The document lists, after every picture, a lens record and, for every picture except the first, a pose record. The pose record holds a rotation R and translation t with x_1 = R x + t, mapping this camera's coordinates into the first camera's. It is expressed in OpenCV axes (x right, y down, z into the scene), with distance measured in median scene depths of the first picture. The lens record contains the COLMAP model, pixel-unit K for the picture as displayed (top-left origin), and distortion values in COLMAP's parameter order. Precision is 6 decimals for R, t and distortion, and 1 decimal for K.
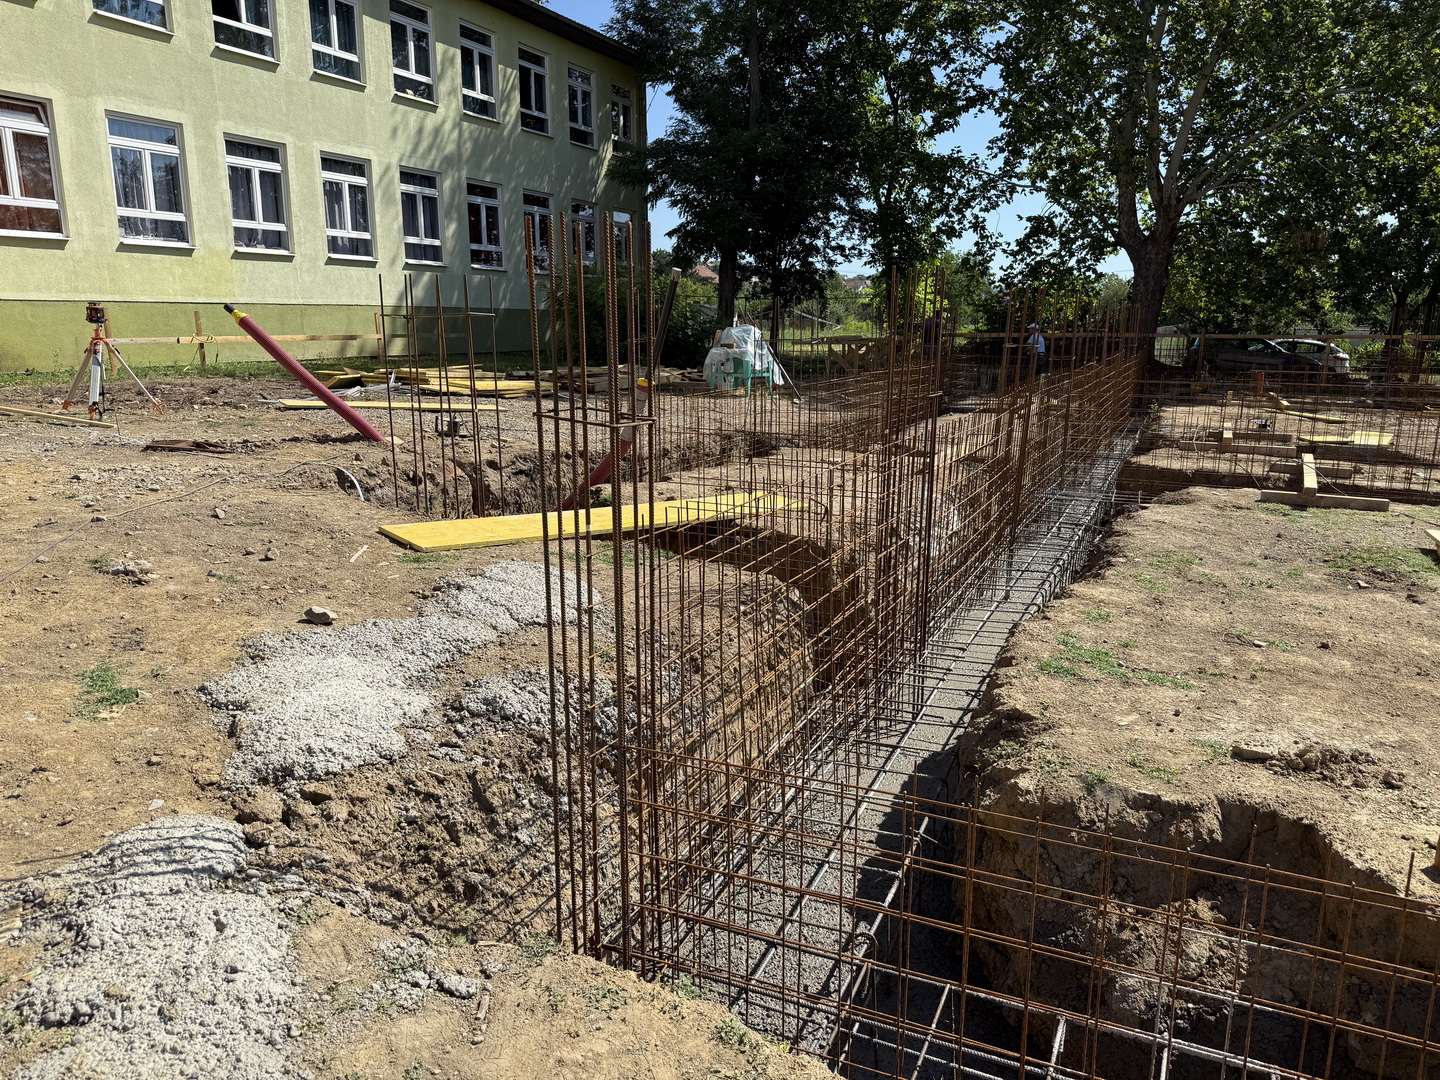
lens RADIAL K [[1006.9, 0, 724.9], [0, 1006.9, 548.8], [0, 0, 1]] dist [0.019651, -0.033297]
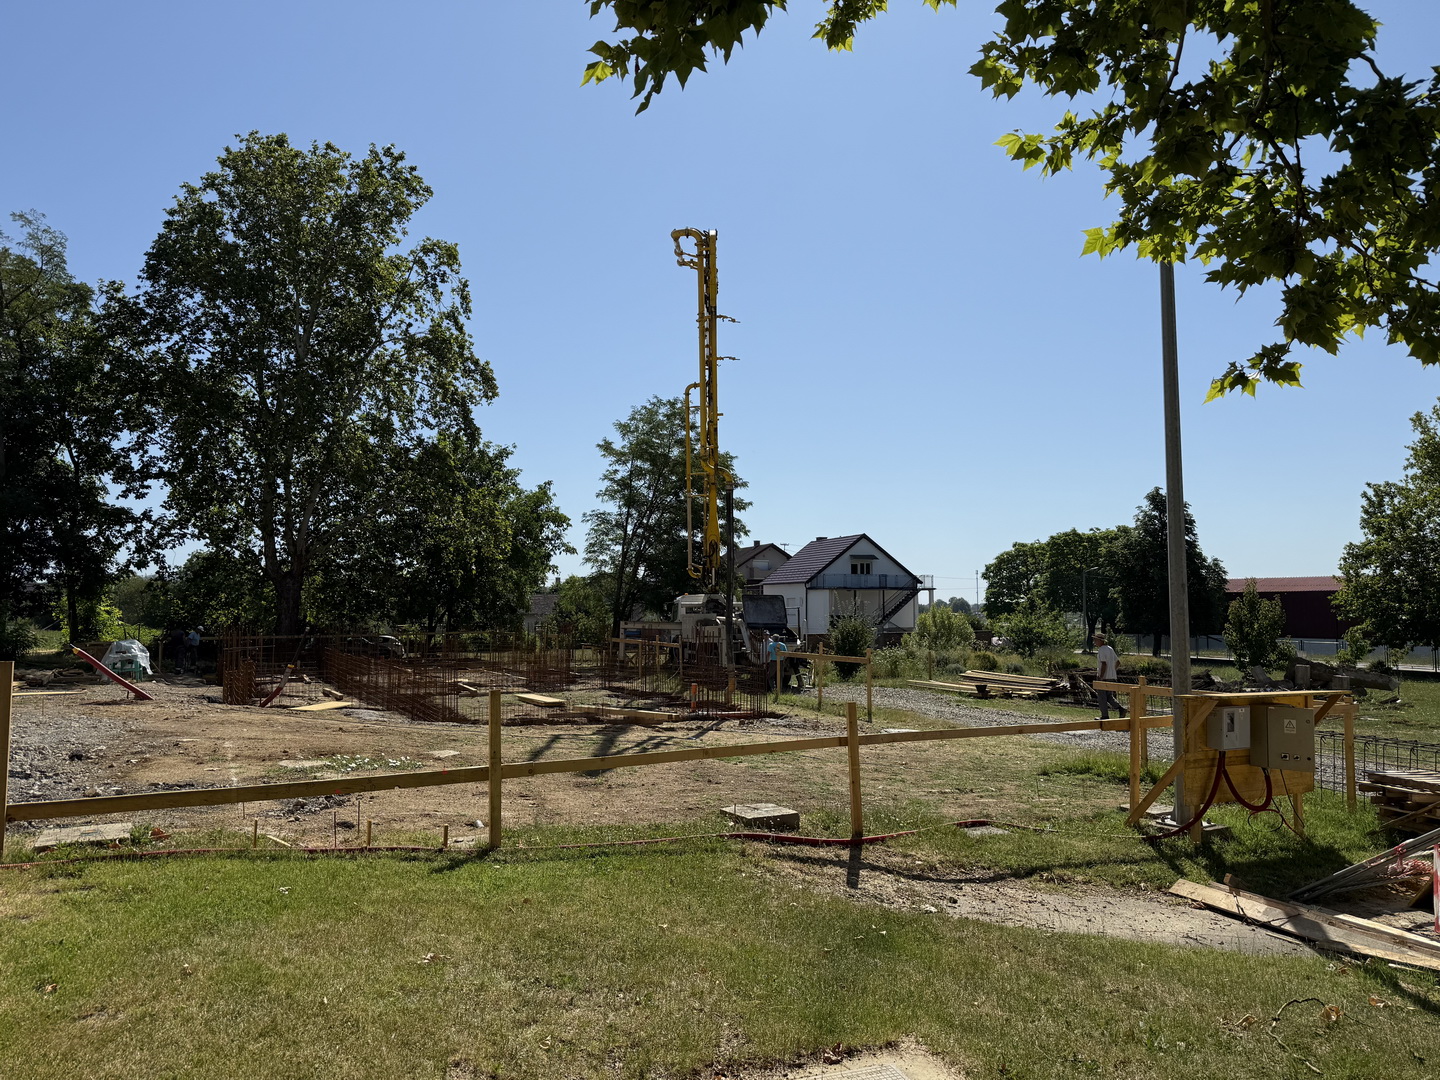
lens RADIAL K [[994.0, 0, 722.5], [0, 994.0, 545.4], [0, 0, 1]] dist [0.143367, -0.219222]
pose [[0.609471, 0.044560, 0.791555, -0.478869], [0.180430, 0.964423, -0.193217, 0.082586], [-0.772004, 0.260581, 0.579748, -0.500915]]
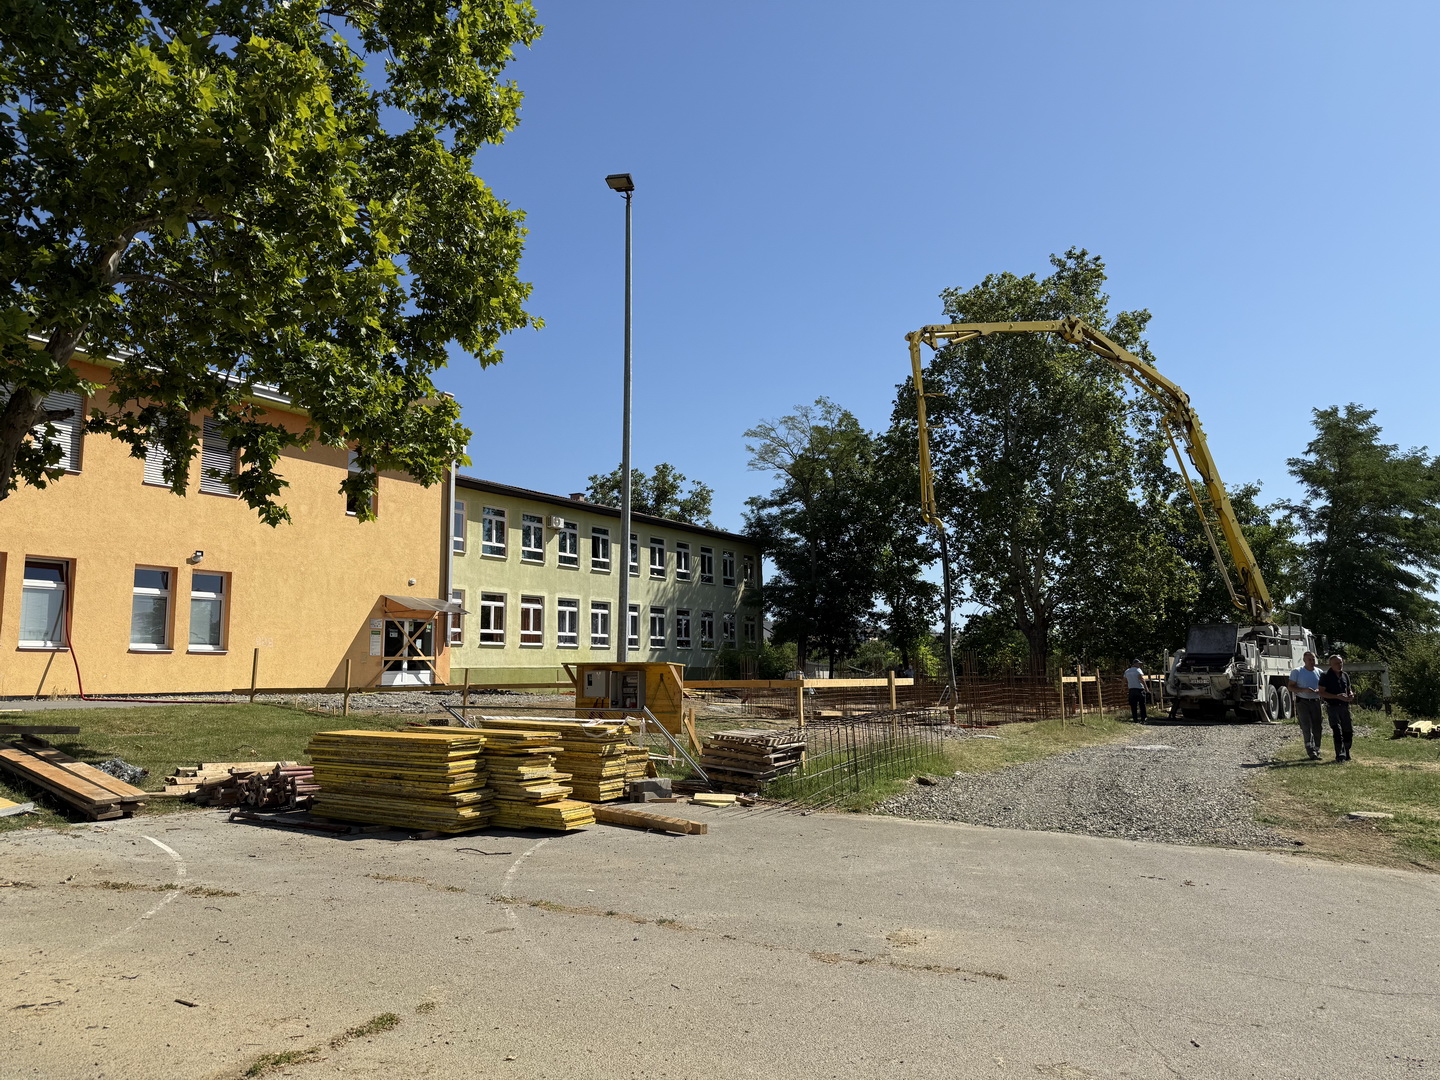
lens RADIAL K [[994.0, 0, 722.5], [0, 994.0, 545.4], [0, 0, 1]] dist [0.143367, -0.219222]
pose [[0.991624, -0.034160, -0.124558, 0.108808], [-0.011274, 0.937814, -0.346954, 0.242401], [0.128665, 0.345452, 0.929574, -1.007440]]
